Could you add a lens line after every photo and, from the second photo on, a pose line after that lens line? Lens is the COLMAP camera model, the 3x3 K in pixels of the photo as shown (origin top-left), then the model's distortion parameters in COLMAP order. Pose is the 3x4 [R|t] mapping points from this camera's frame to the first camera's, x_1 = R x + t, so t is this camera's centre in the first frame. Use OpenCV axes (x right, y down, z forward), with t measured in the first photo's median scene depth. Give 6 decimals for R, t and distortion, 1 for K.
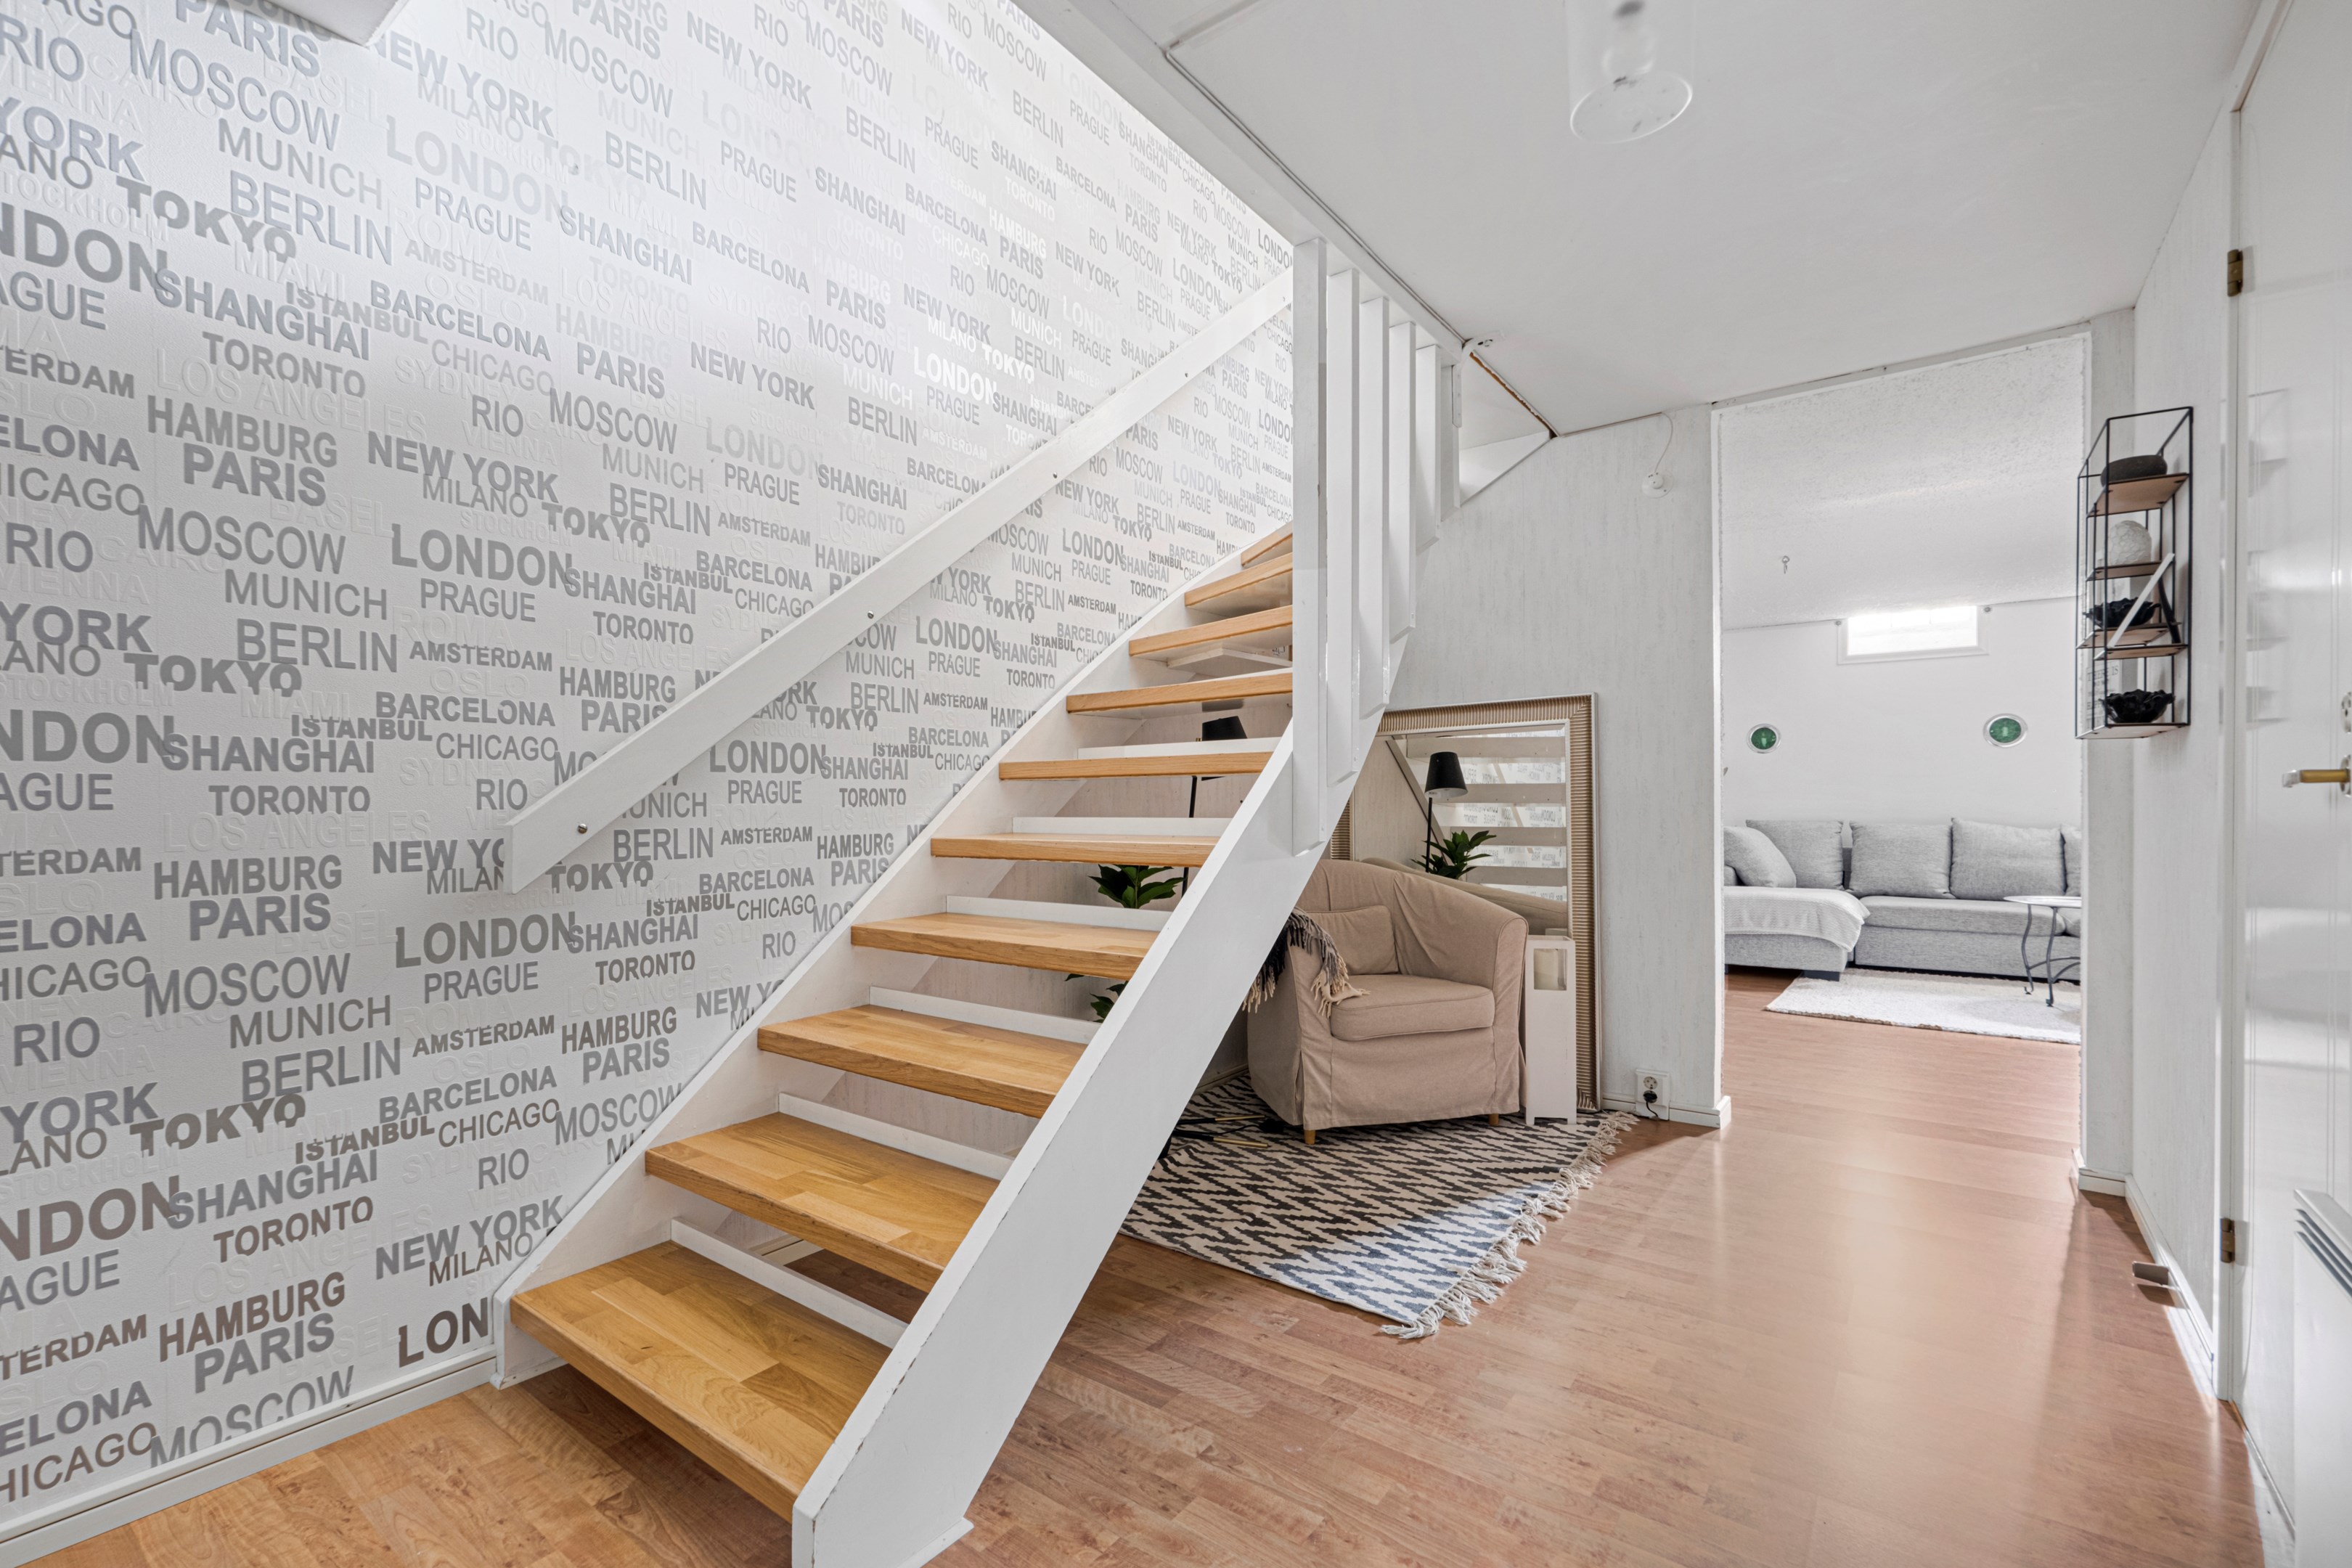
lens RADIAL K [[1024.2, 0, 1174.5], [0, 1024.2, 805.3], [0, 0, 1]] dist [0.023812, 0.000166]
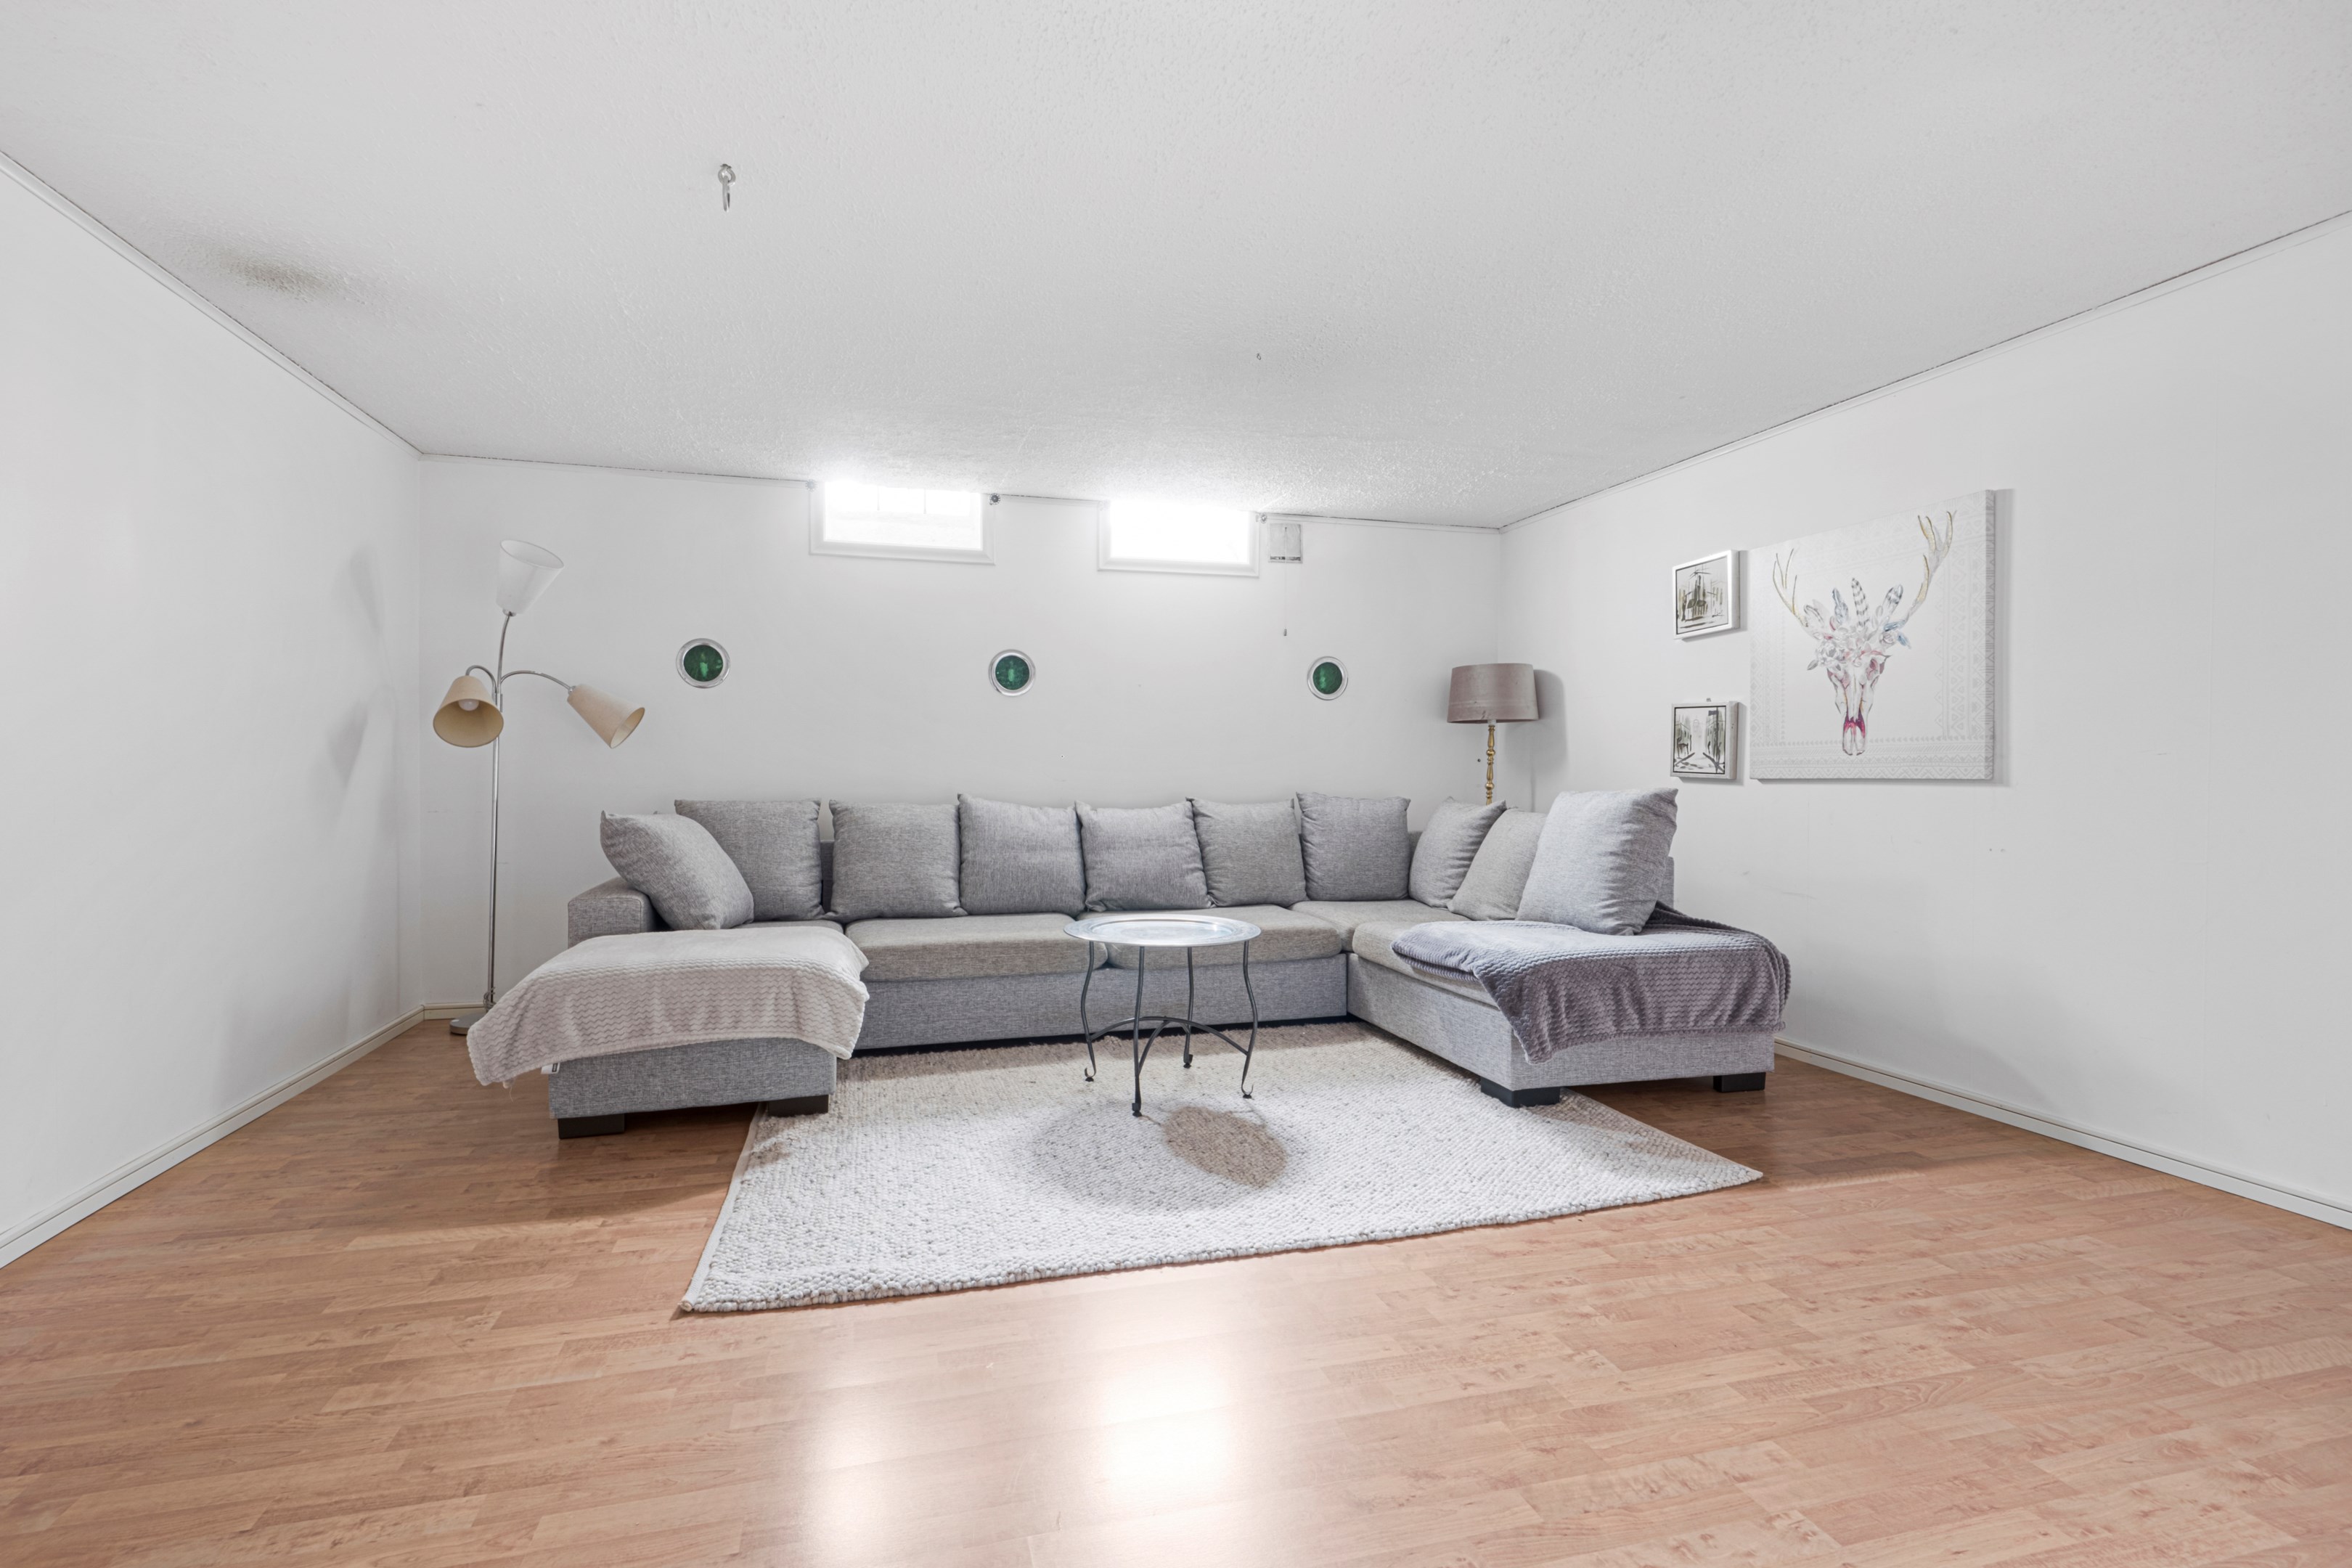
lens RADIAL K [[1094.0, 0, 1176.0], [0, 1094.0, 784.0], [0, 0, 1]] dist [0.000266, 0.000020]
pose [[0.613628, -0.007844, 0.789556, 0.276767], [0.000199, 0.999952, 0.009780, -0.001685], [-0.789595, -0.005845, 0.613600, 0.459991]]
